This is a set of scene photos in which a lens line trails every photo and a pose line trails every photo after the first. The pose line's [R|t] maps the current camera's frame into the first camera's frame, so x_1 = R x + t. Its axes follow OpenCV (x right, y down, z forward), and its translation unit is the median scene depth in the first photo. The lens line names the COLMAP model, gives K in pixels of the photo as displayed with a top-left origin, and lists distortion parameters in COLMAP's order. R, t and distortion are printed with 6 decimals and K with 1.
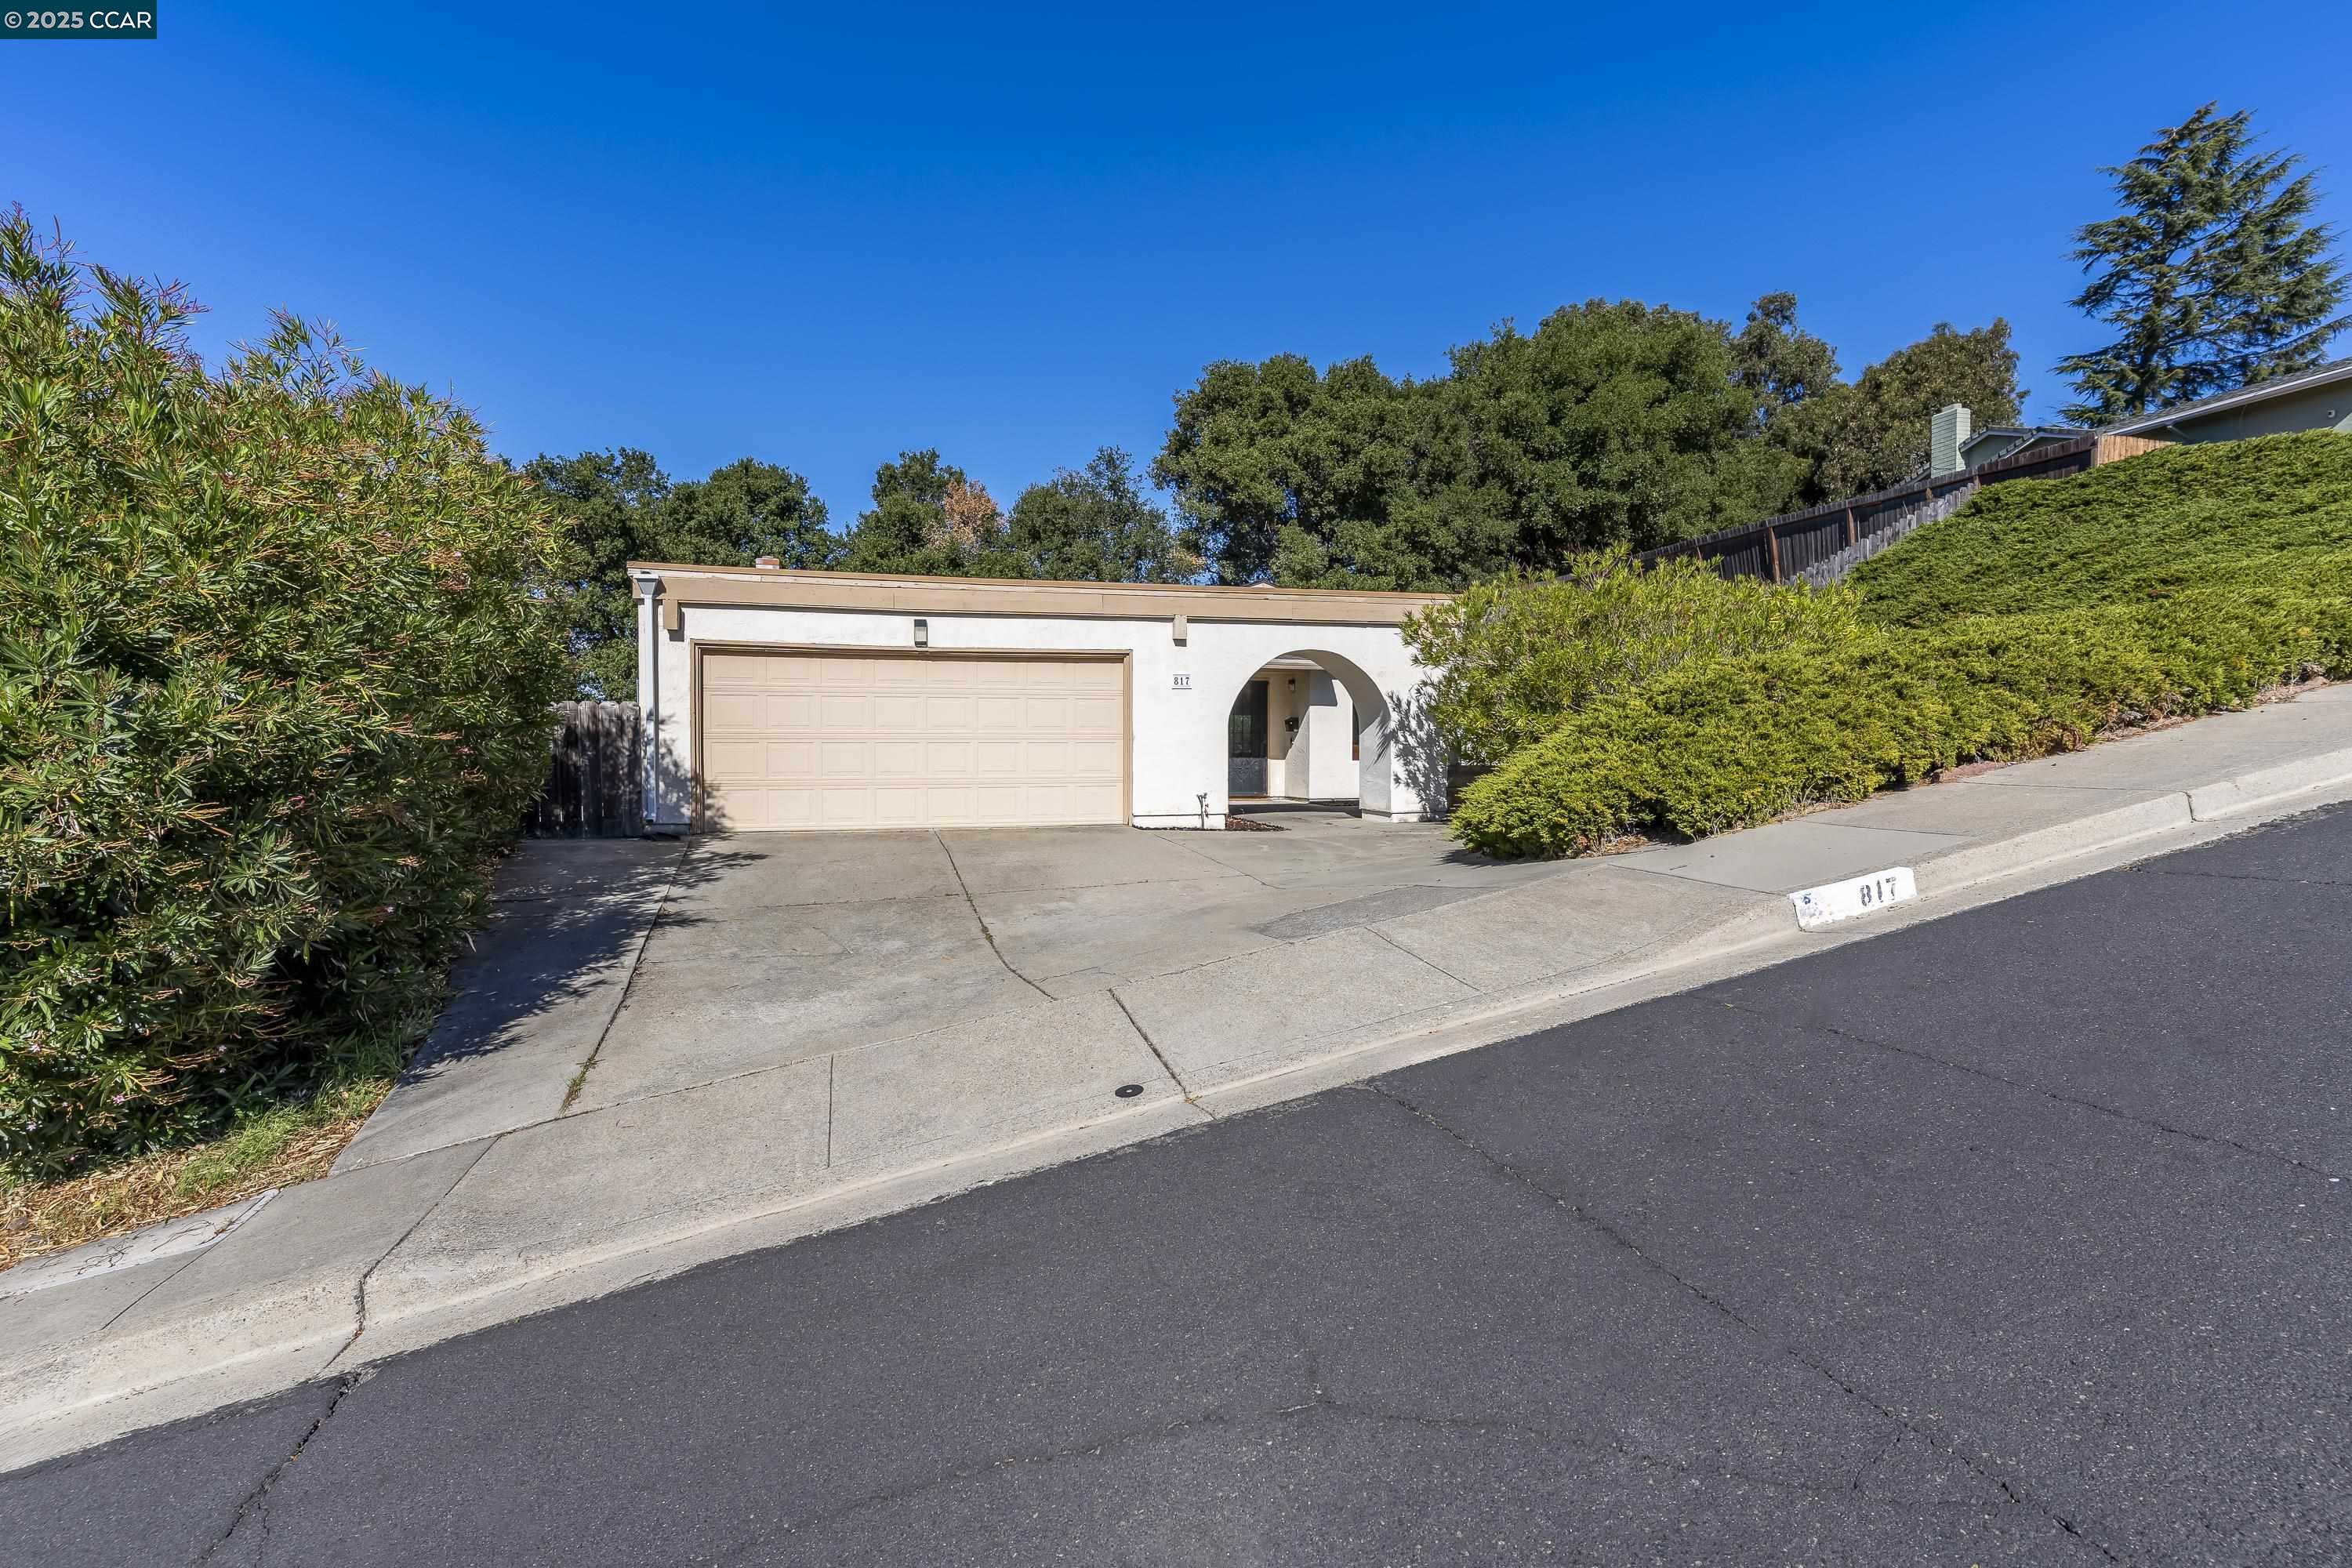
lens RADIAL K [[1133.1, 0, 1173.4], [0, 1133.1, 796.3], [0, 0, 1]] dist [-0.001400, 0.000183]
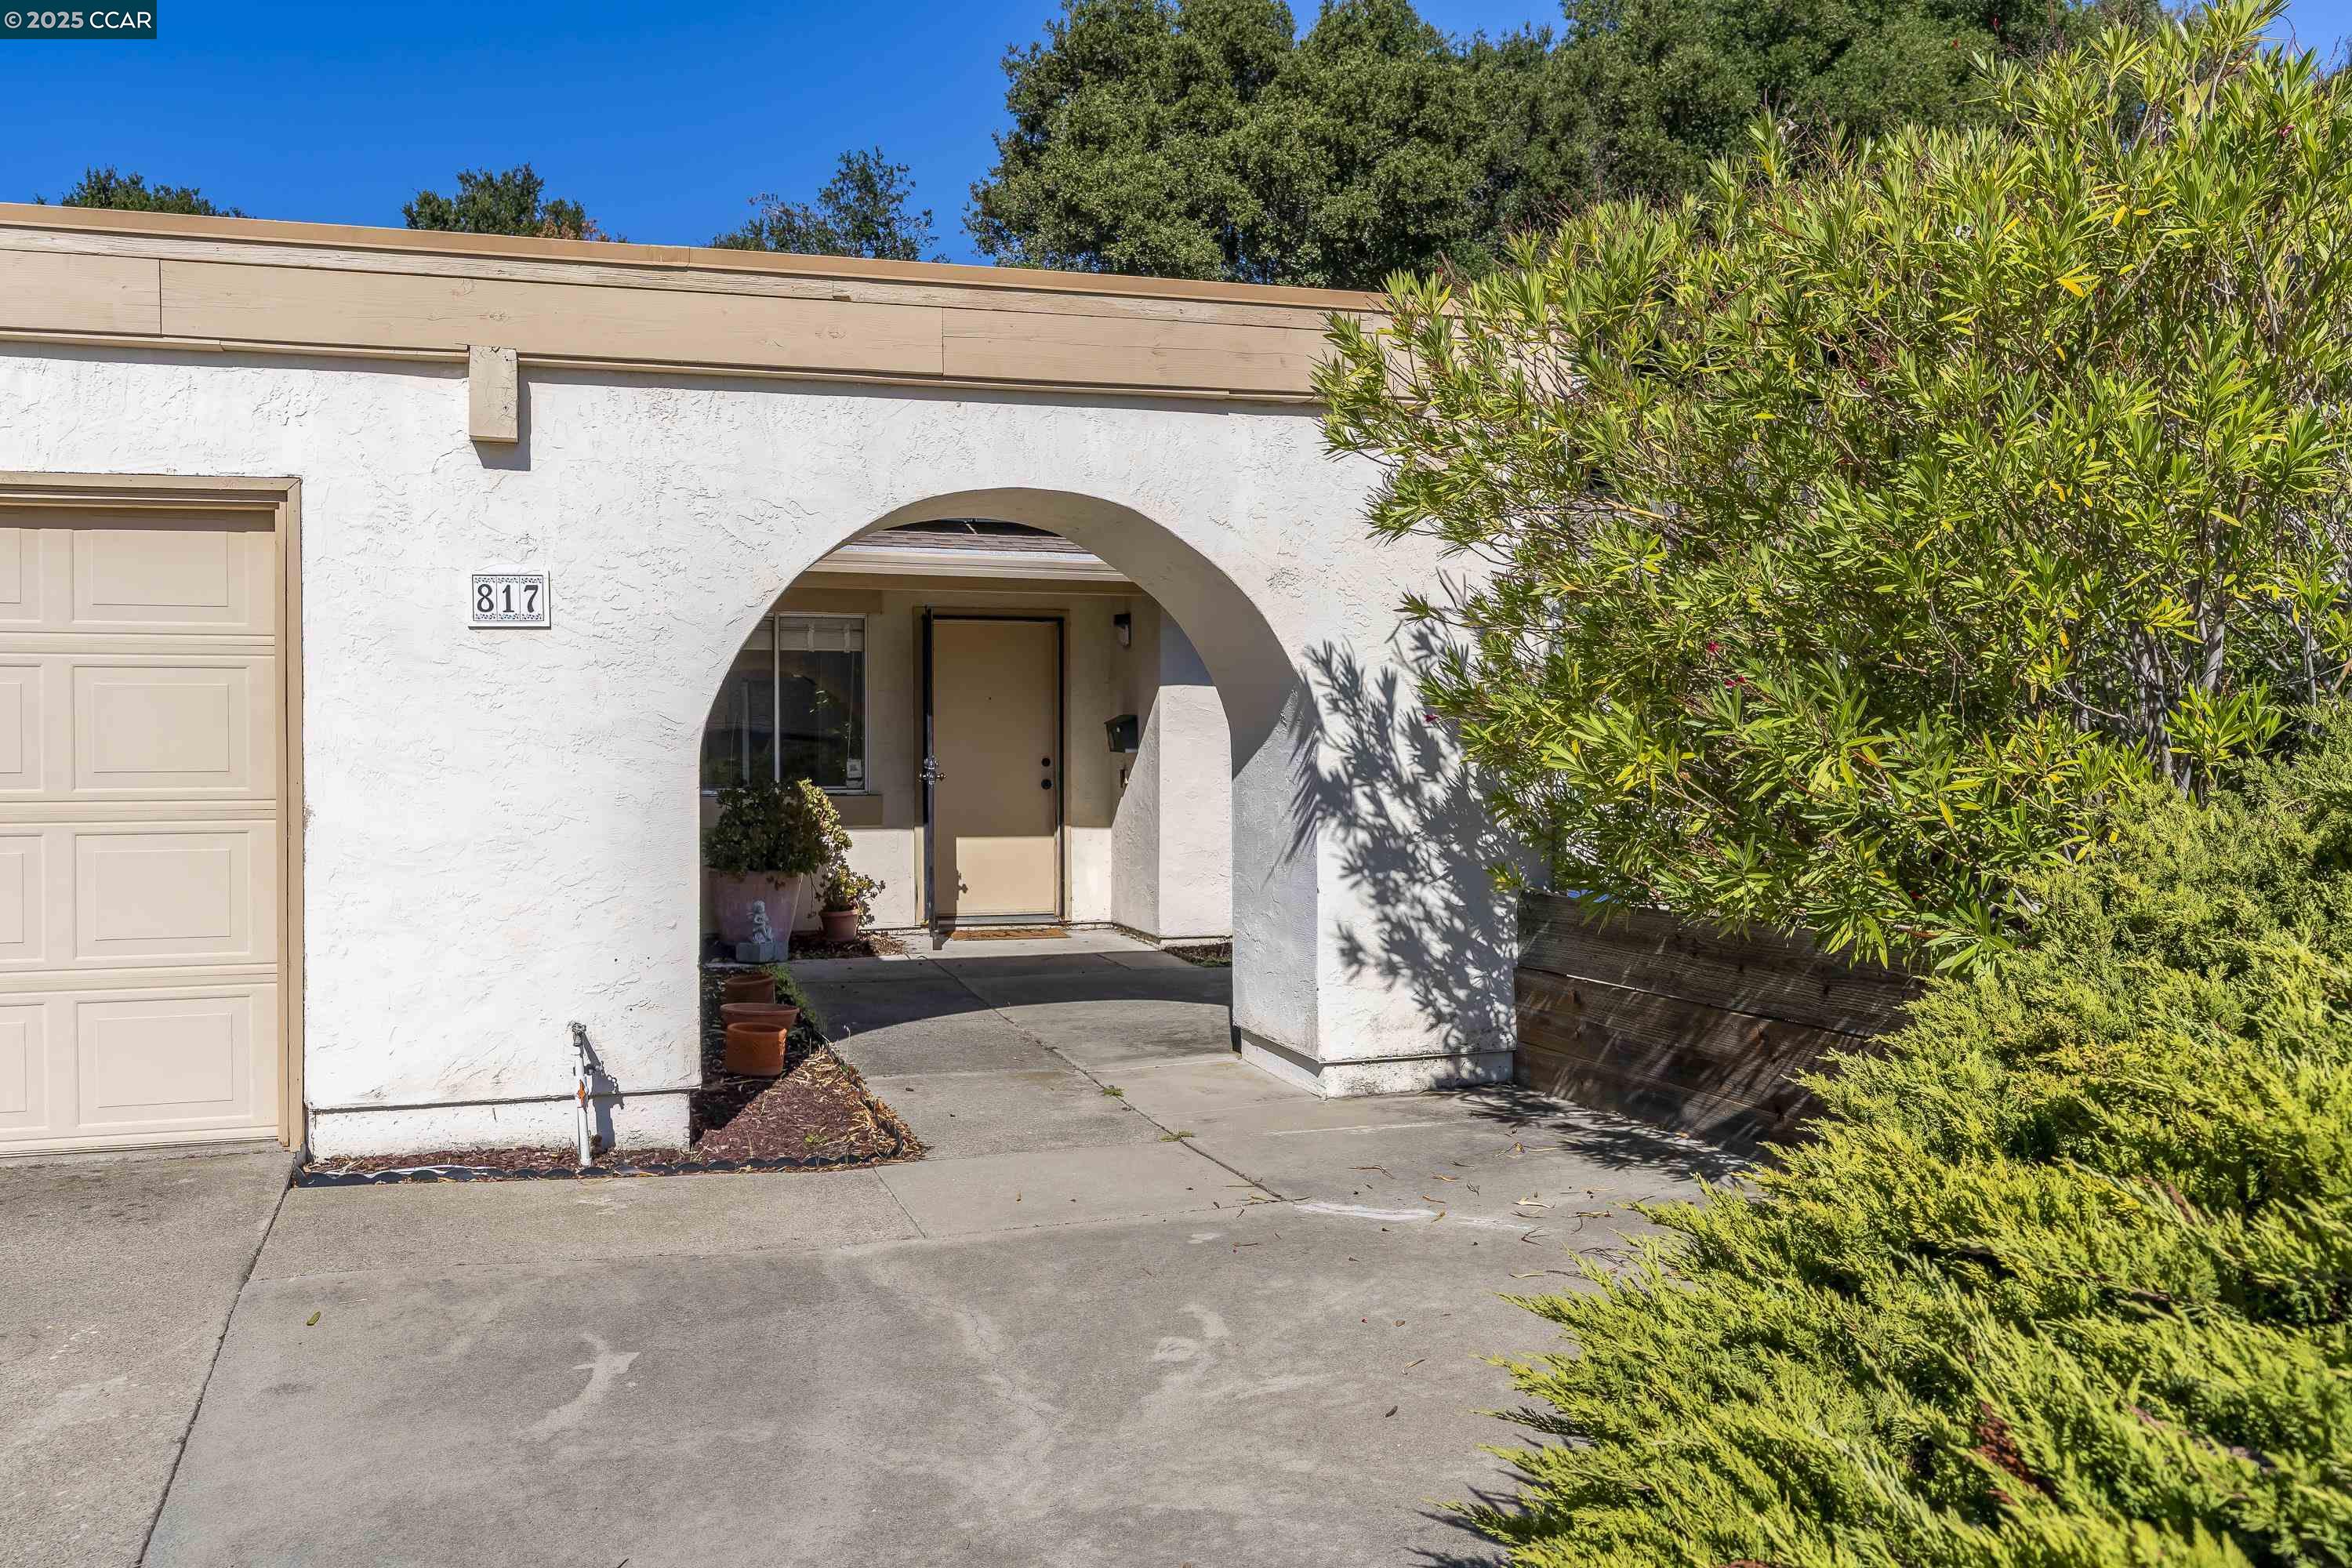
lens RADIAL K [[1824.3, 0, 1176.0], [0, 1824.3, 784.0], [0, 0, 1]] dist [-0.010714, -0.000377]
pose [[0.999706, -0.000157, 0.024247, 0.060863], [0.000724, 0.999727, -0.023373, -0.019552], [-0.024237, 0.023383, 0.999433, 0.229497]]
